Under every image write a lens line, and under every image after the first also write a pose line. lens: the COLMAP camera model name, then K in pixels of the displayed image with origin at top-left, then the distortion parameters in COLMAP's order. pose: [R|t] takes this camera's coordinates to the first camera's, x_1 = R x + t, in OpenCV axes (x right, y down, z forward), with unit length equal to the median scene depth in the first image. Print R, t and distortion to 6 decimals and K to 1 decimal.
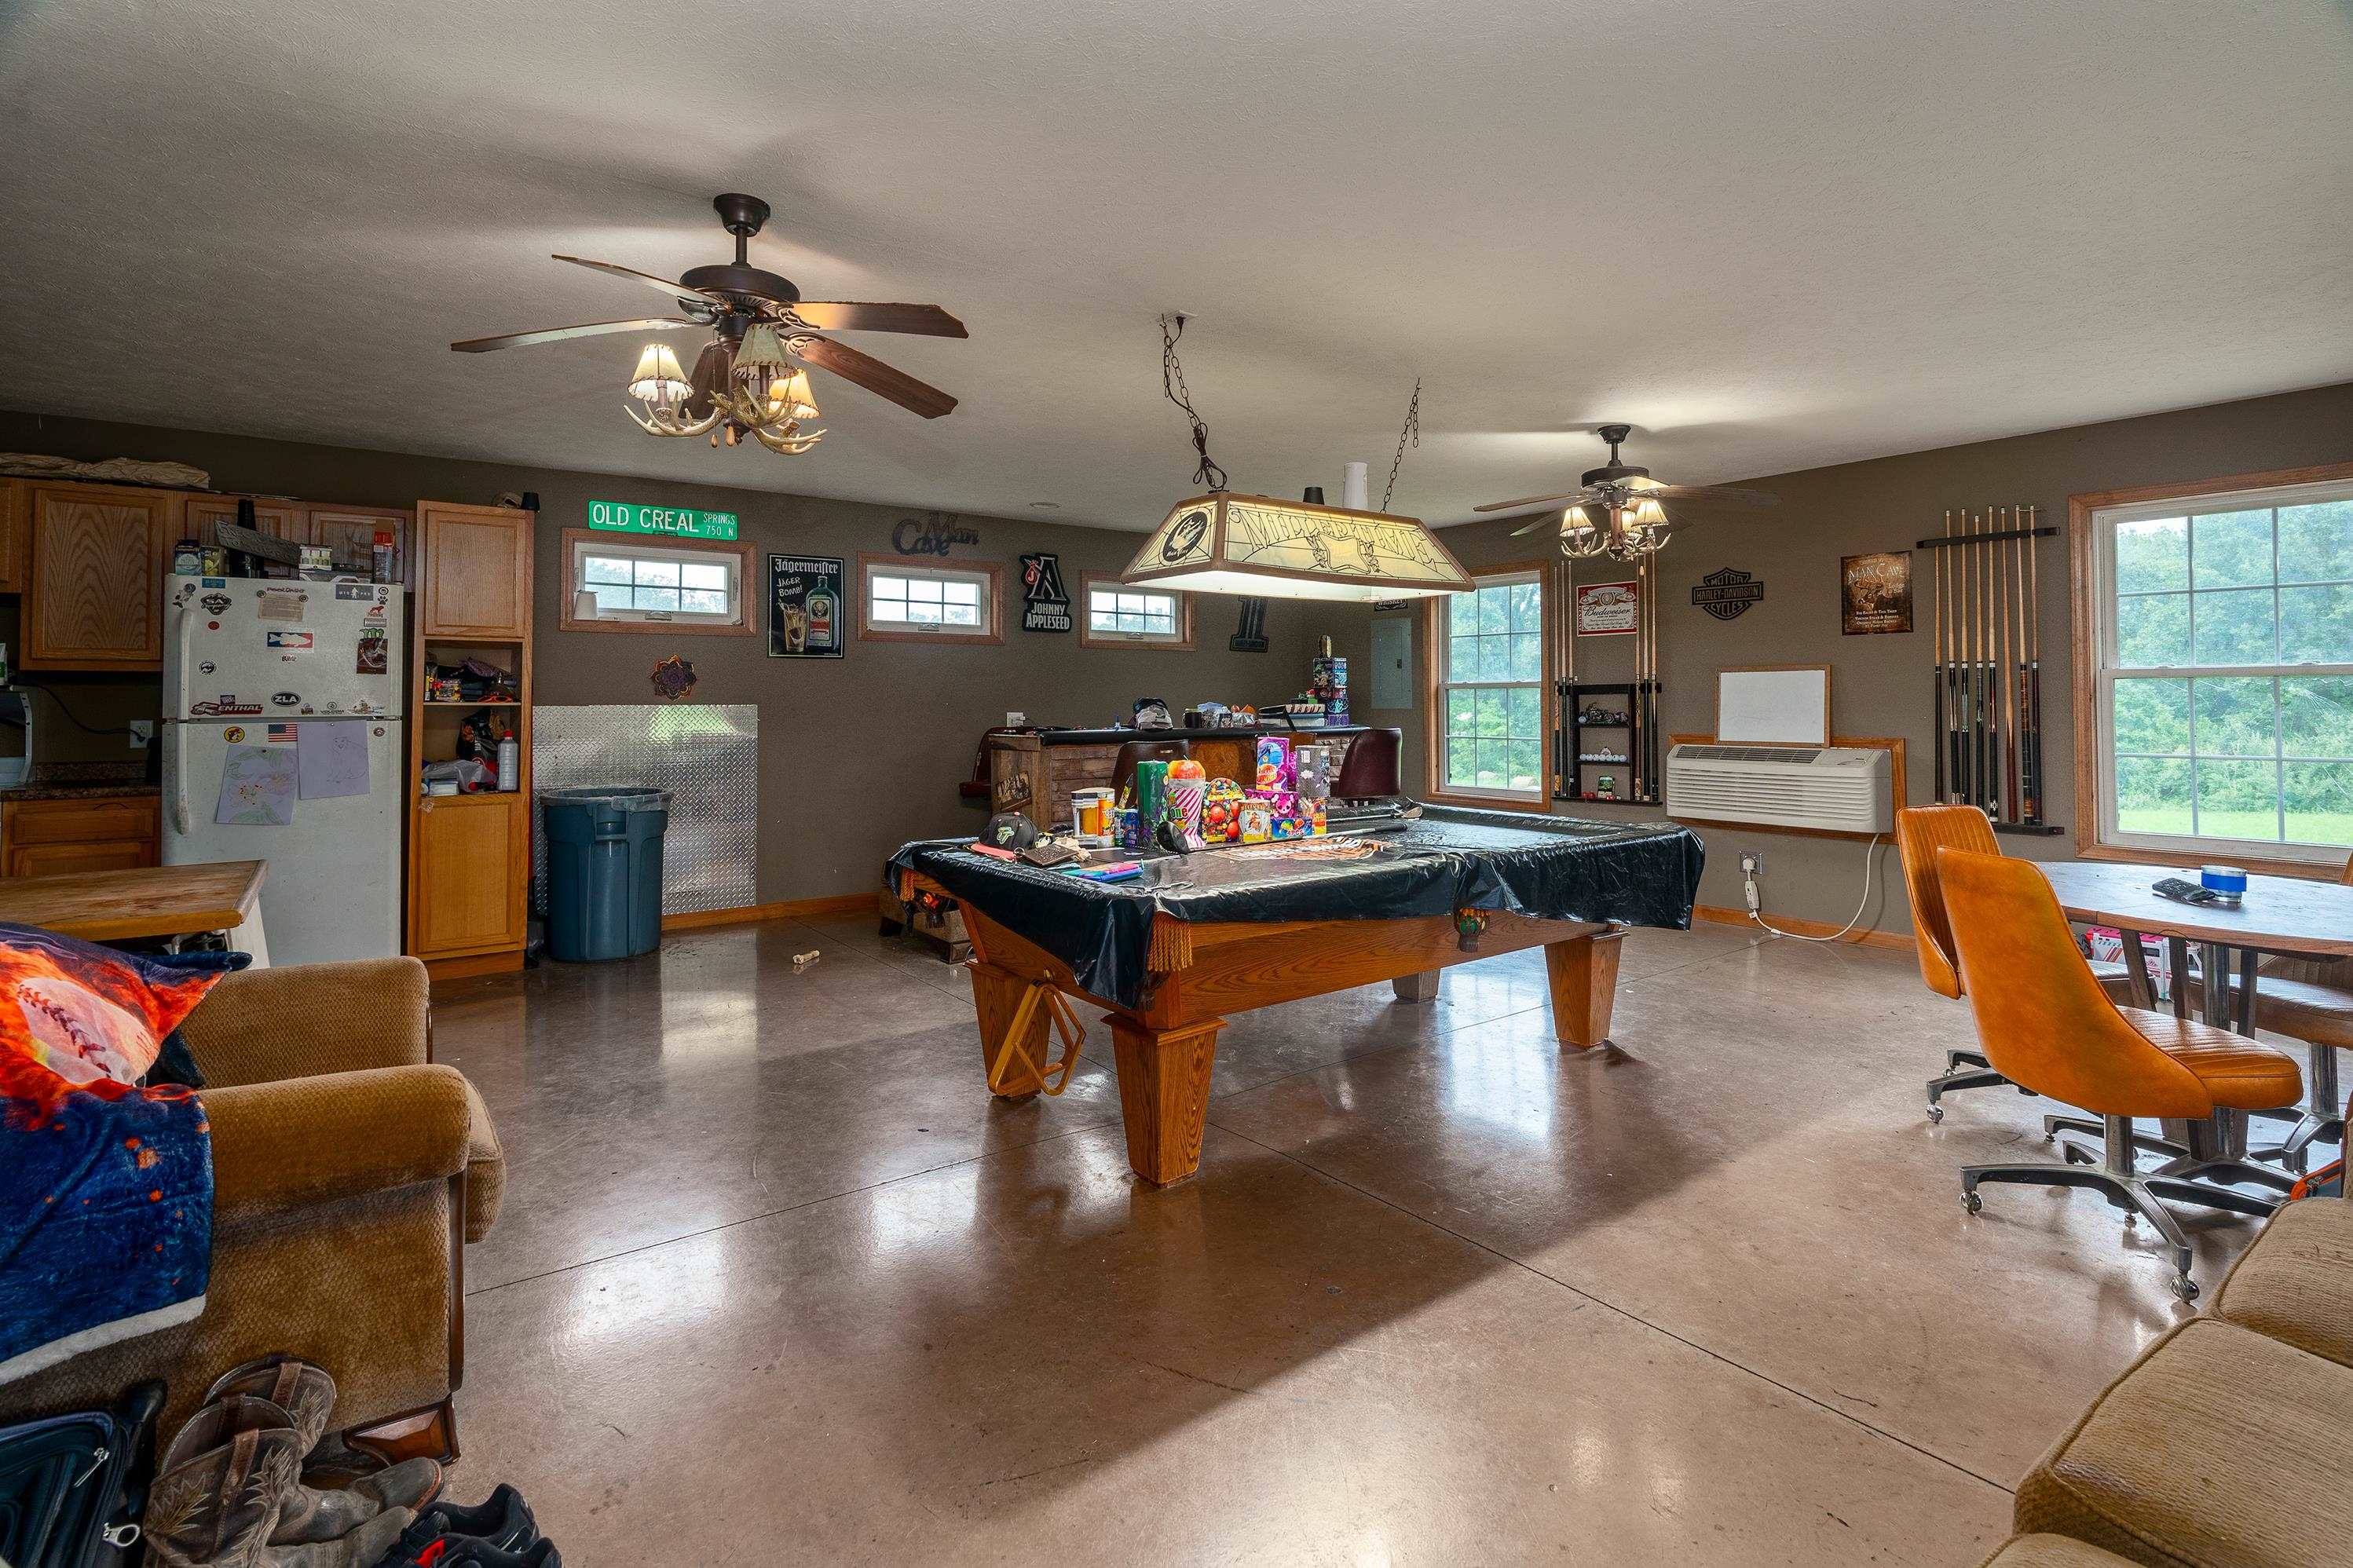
lens RADIAL K [[1109.2, 0, 1159.9], [0, 1109.2, 665.2], [0, 0, 1]] dist [-0.006432, 0.002267]
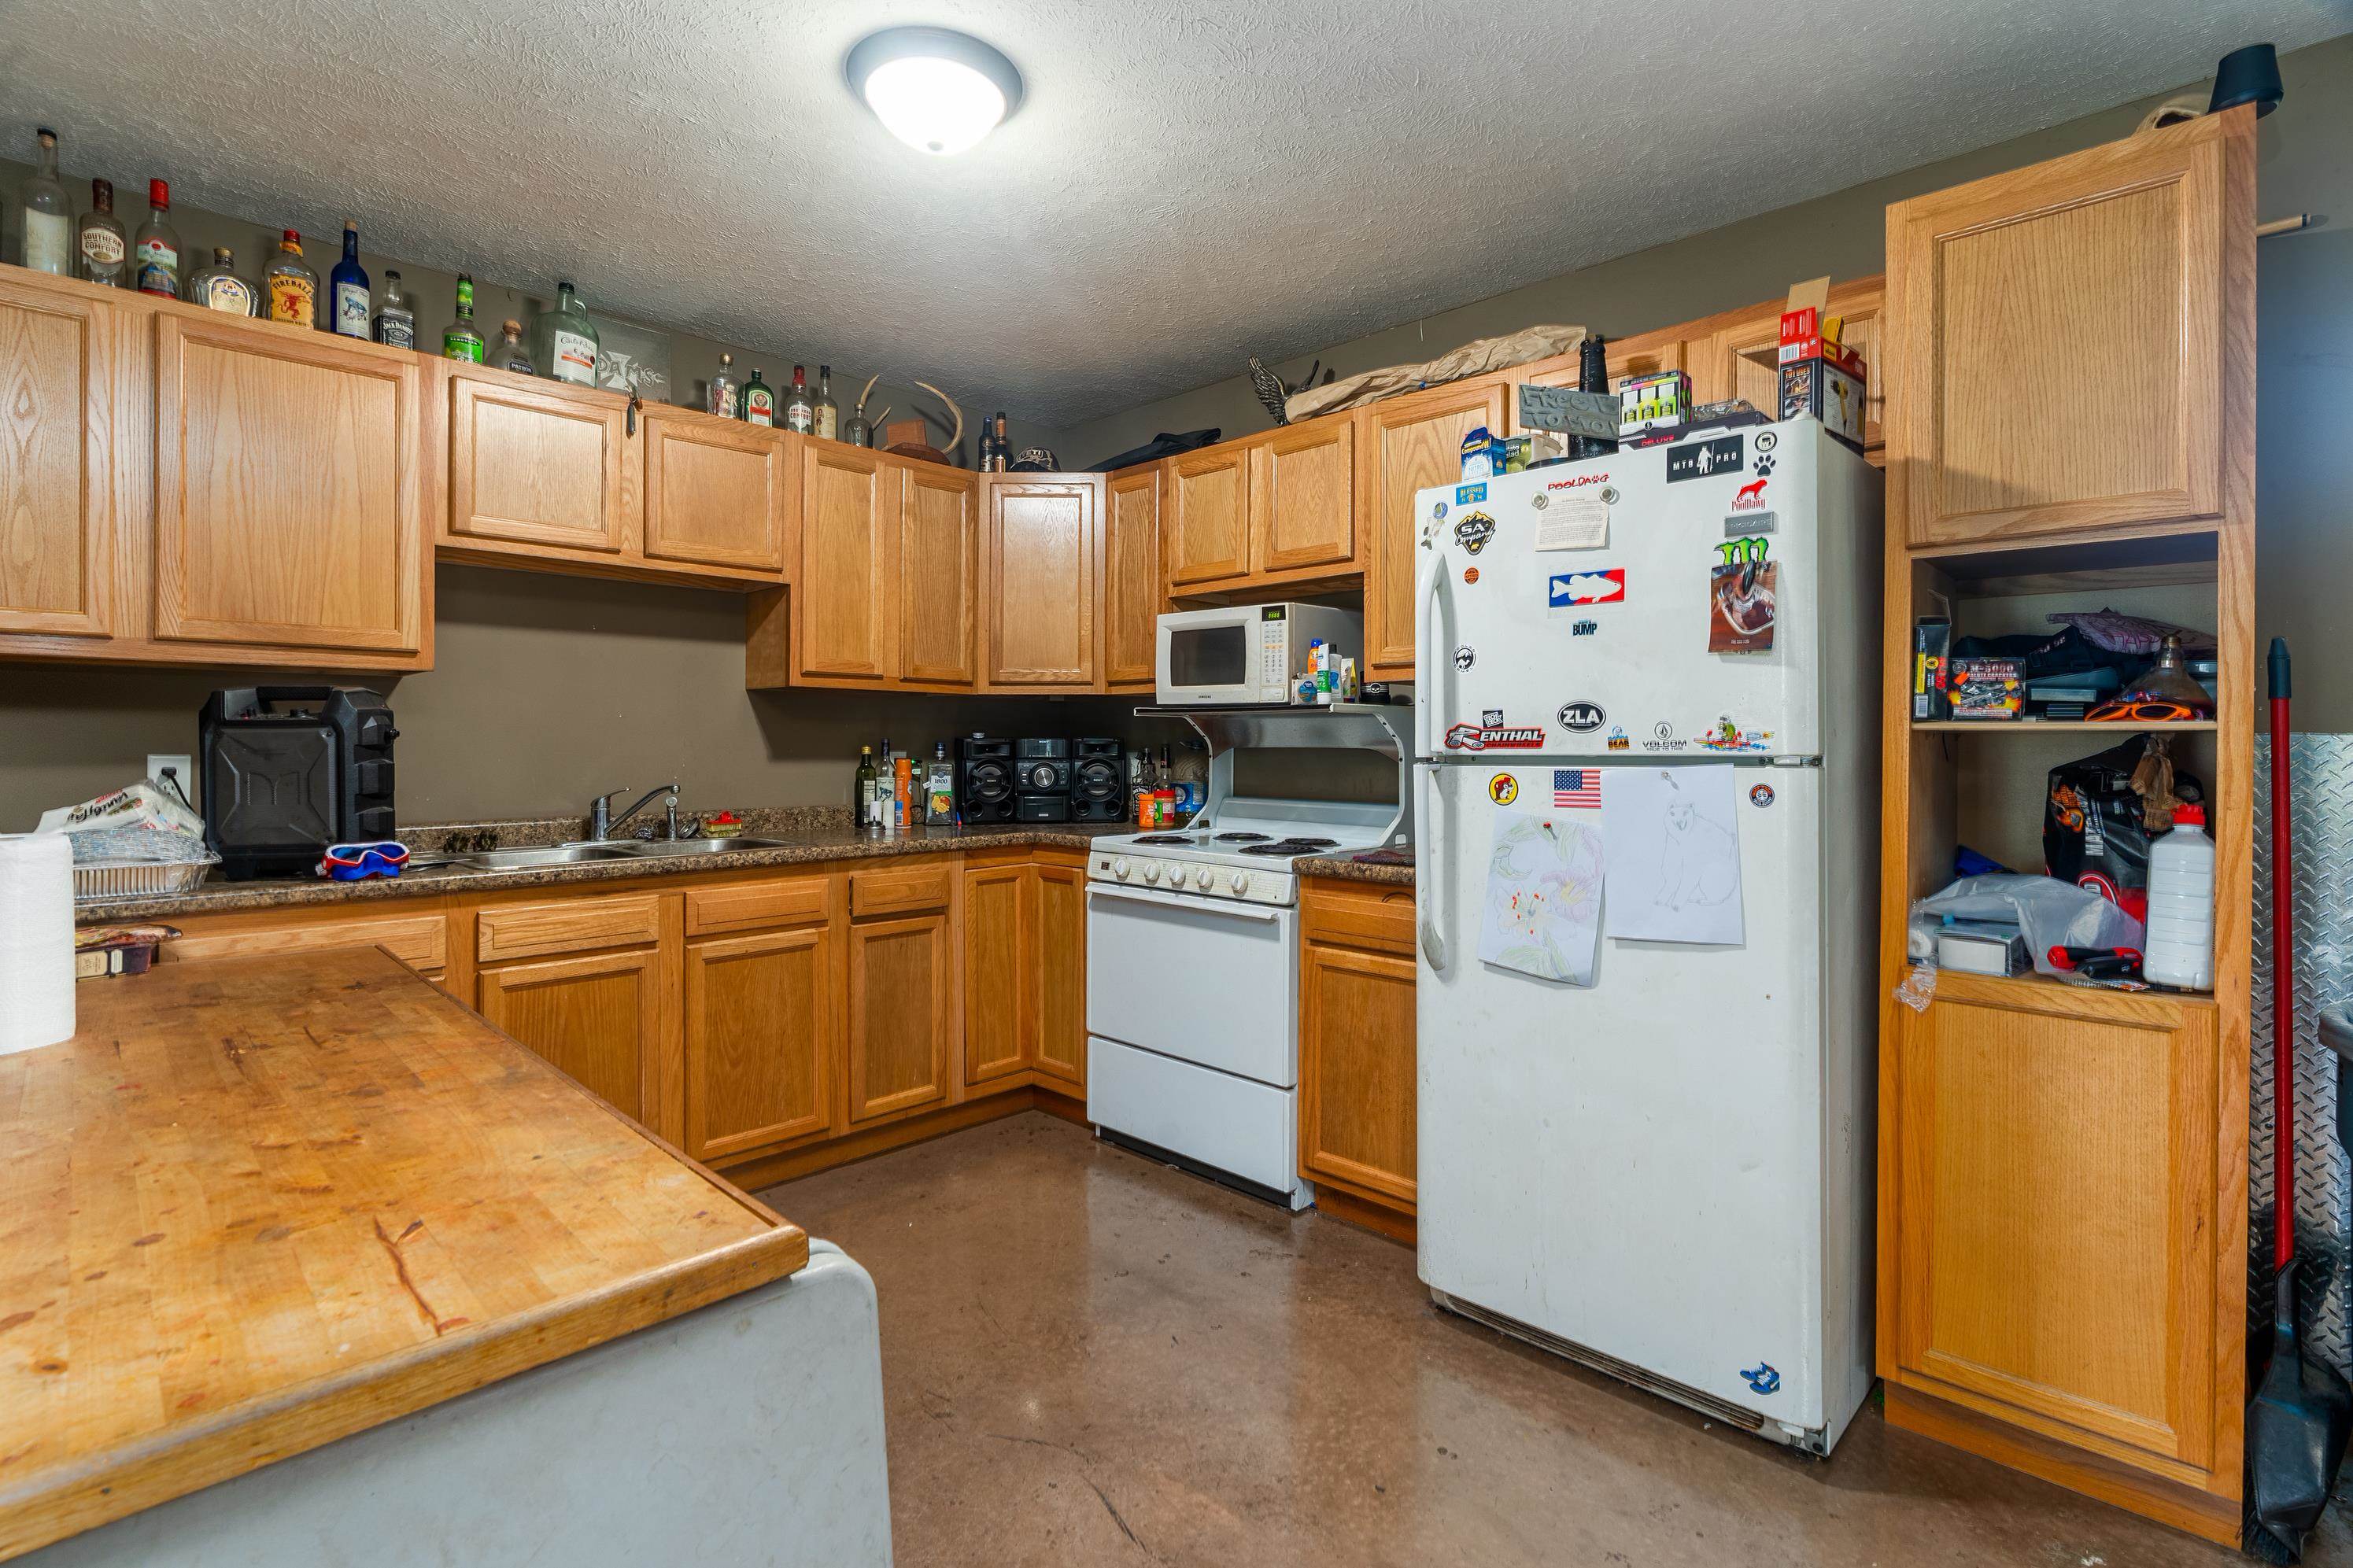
lens RADIAL K [[1112.8, 0, 1168.0], [0, 1112.8, 751.8], [0, 0, 1]] dist [-0.002634, 0.000184]
pose [[0.147570, 0.004843, -0.989040, -0.172071], [0.028802, 0.999543, 0.009192, 0.017601], [0.988632, -0.029842, 0.147363, 0.369435]]
